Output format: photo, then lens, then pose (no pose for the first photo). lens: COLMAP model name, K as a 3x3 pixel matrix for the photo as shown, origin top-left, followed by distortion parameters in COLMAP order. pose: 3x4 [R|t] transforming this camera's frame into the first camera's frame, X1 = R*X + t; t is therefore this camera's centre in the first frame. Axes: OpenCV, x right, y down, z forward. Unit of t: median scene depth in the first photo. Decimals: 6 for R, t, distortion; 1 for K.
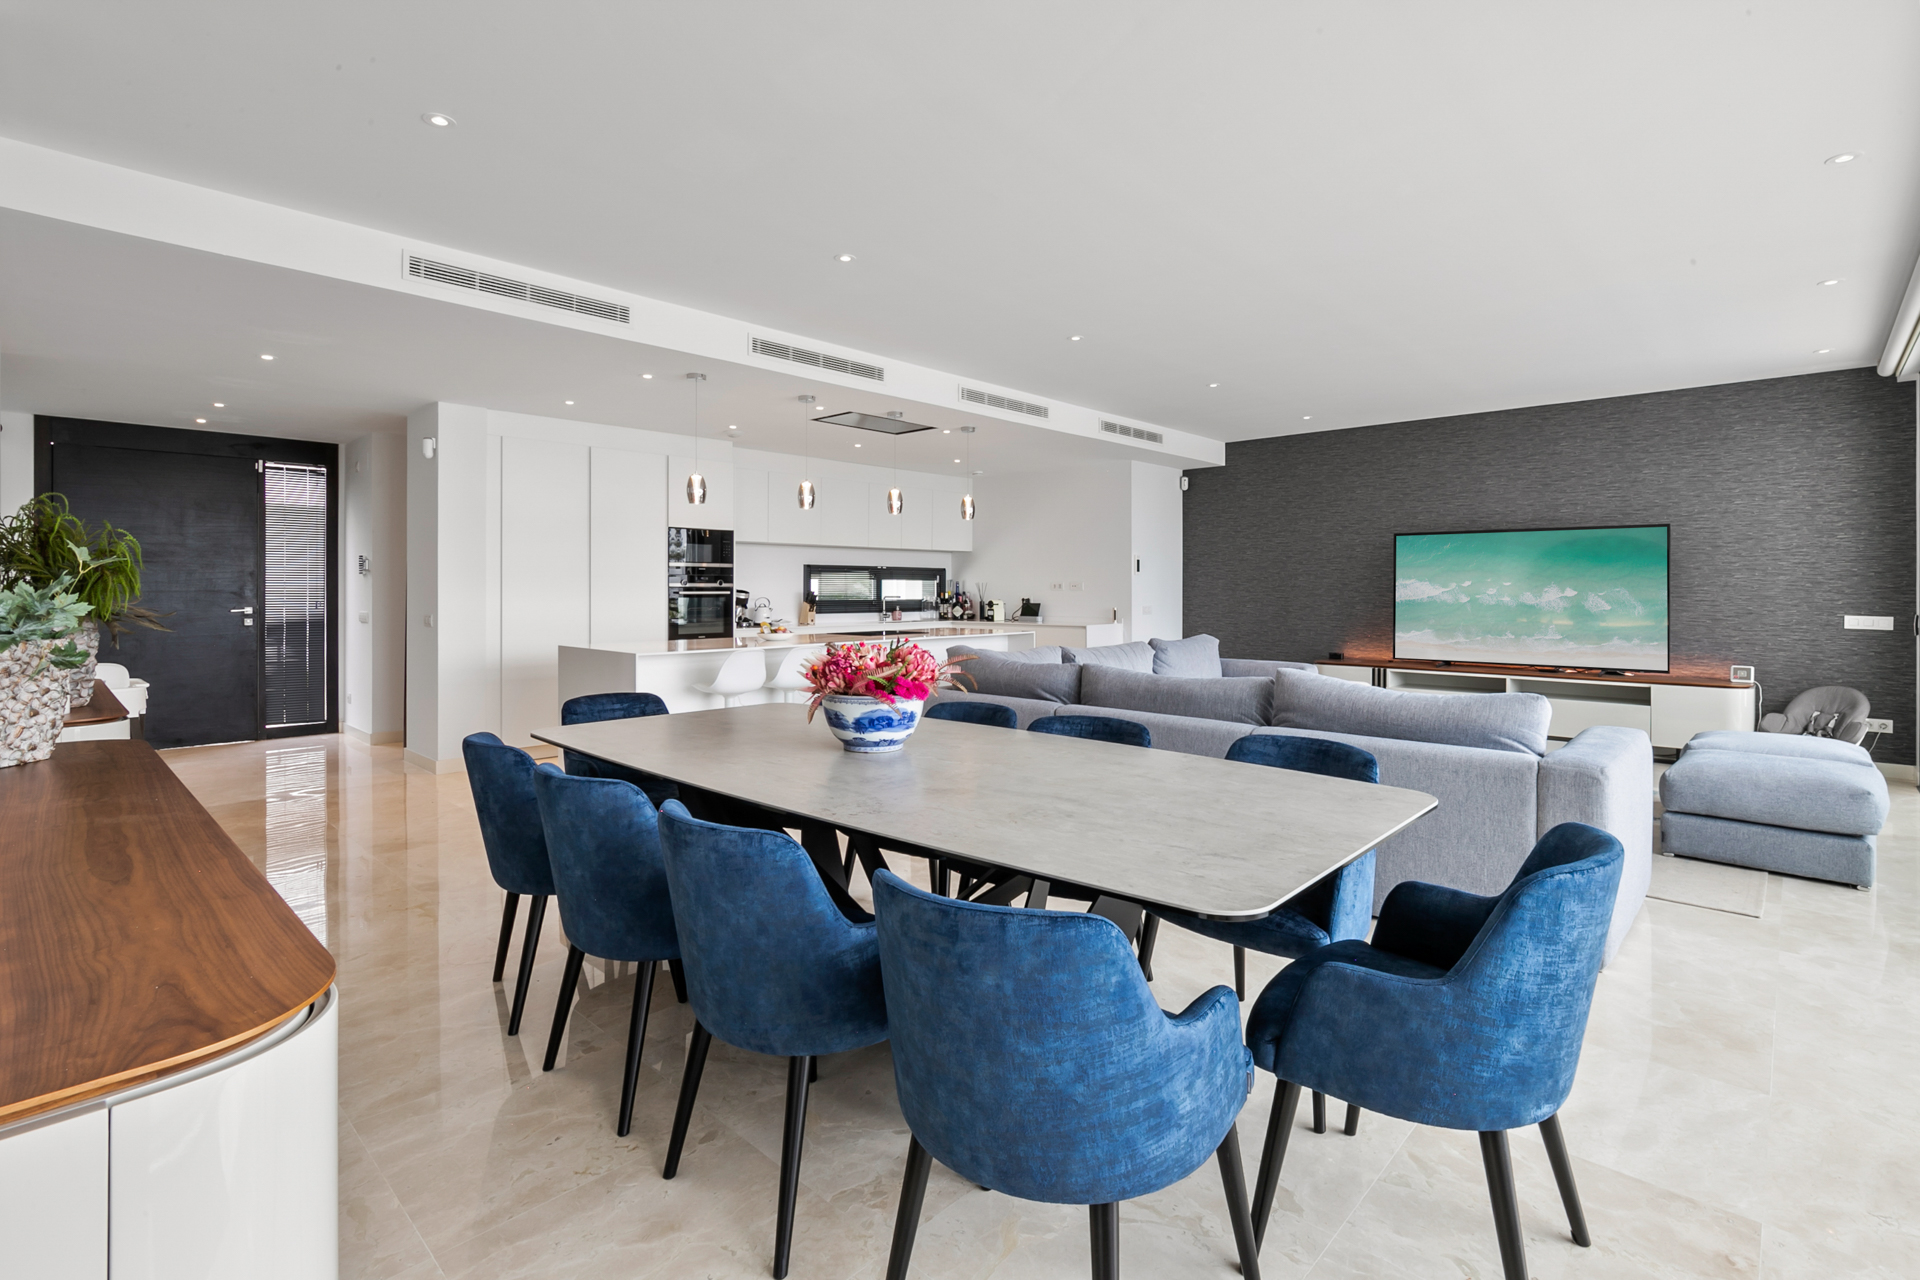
lens RADIAL K [[901.1, 0, 960.0], [0, 901.1, 593.0], [0, 0, 1]] dist [-0.011908, 0.004619]
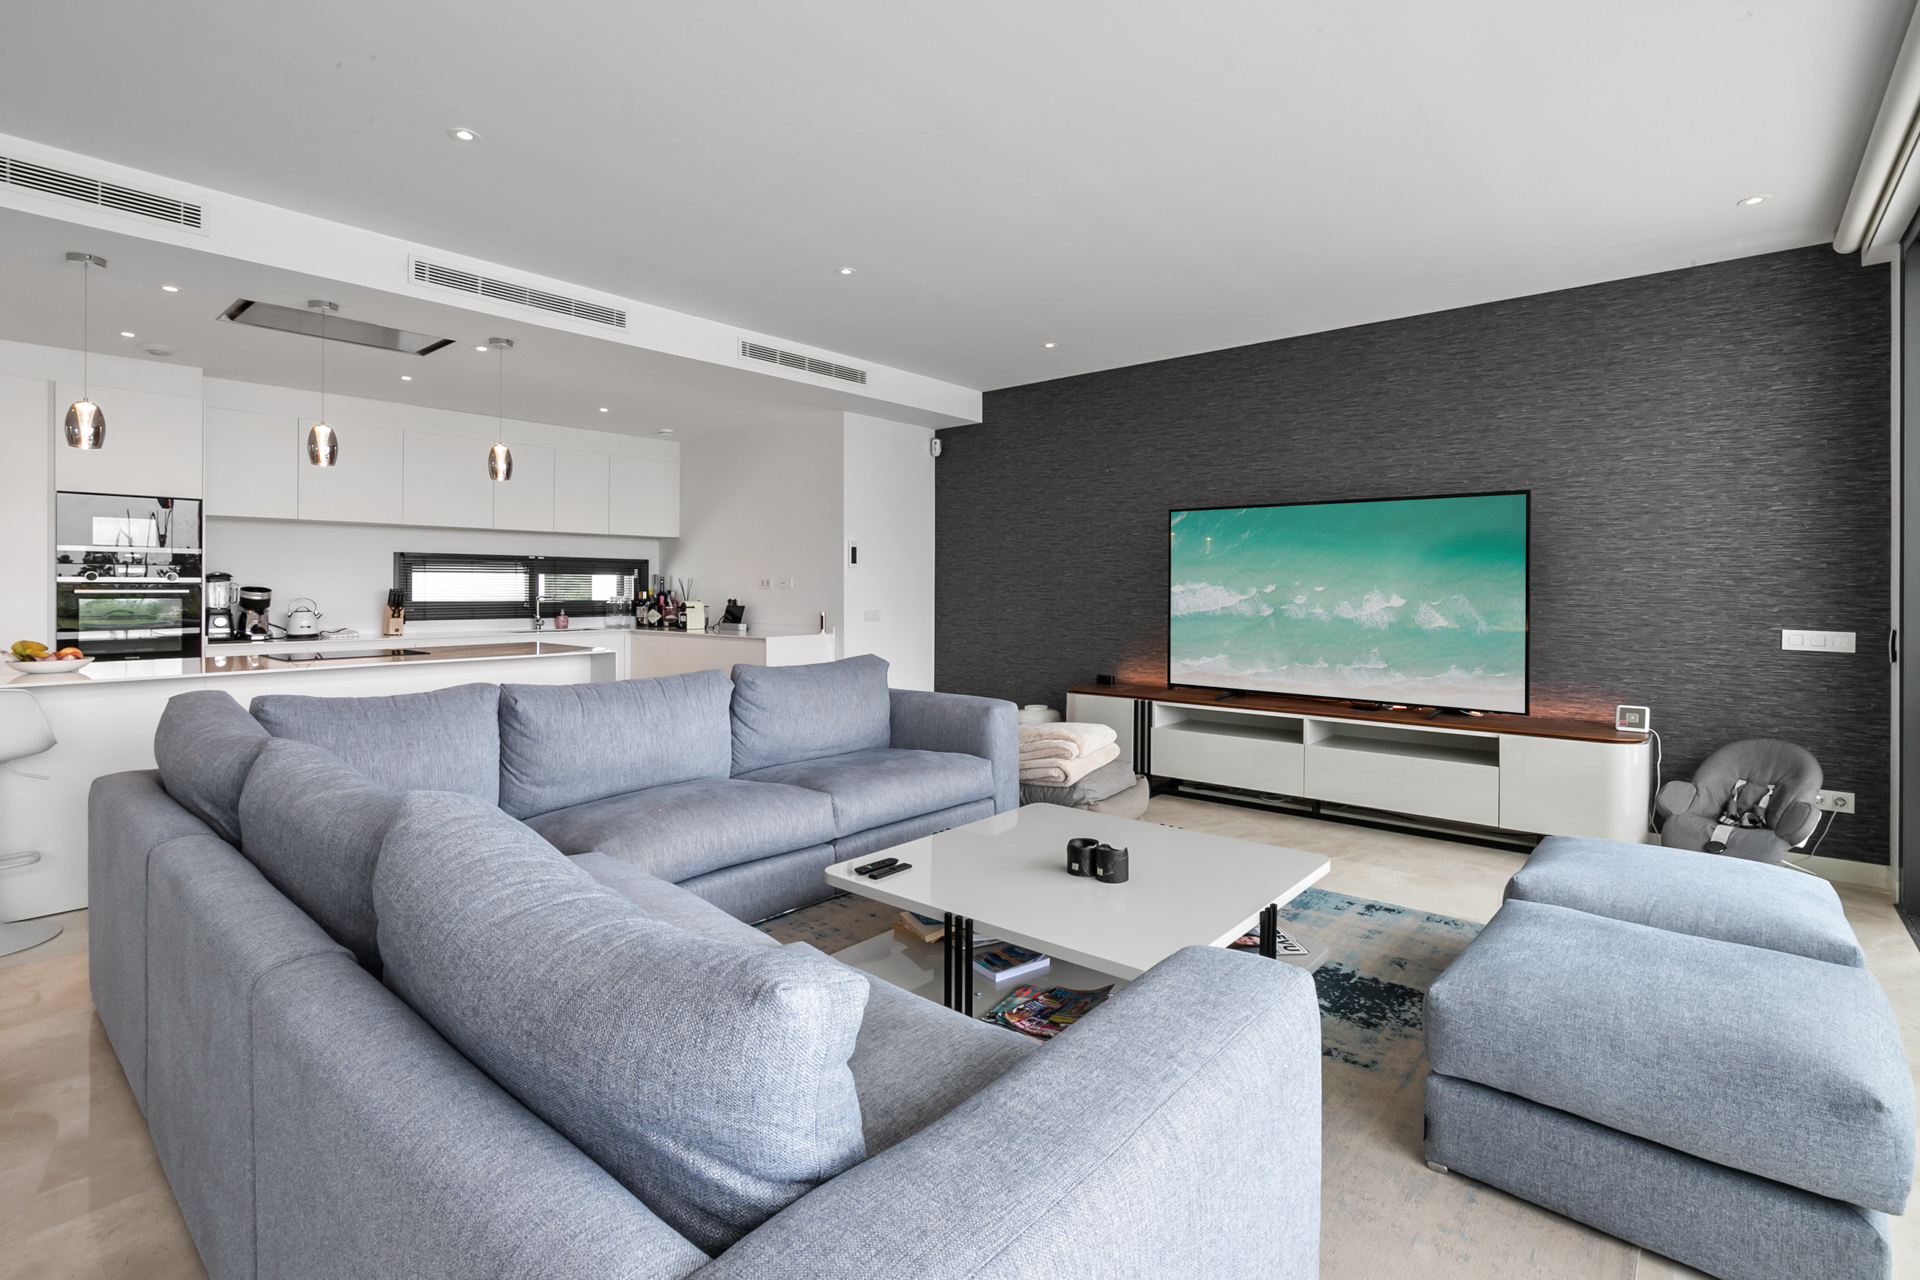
lens RADIAL K [[901.1, 0, 960.0], [0, 901.1, 593.0], [0, 0, 1]] dist [-0.011908, 0.004619]
pose [[0.998719, 0.001535, 0.050567, 0.298294], [-0.001595, 0.999998, 0.001151, -0.000802], [-0.050565, -0.001230, 0.998720, 0.316195]]
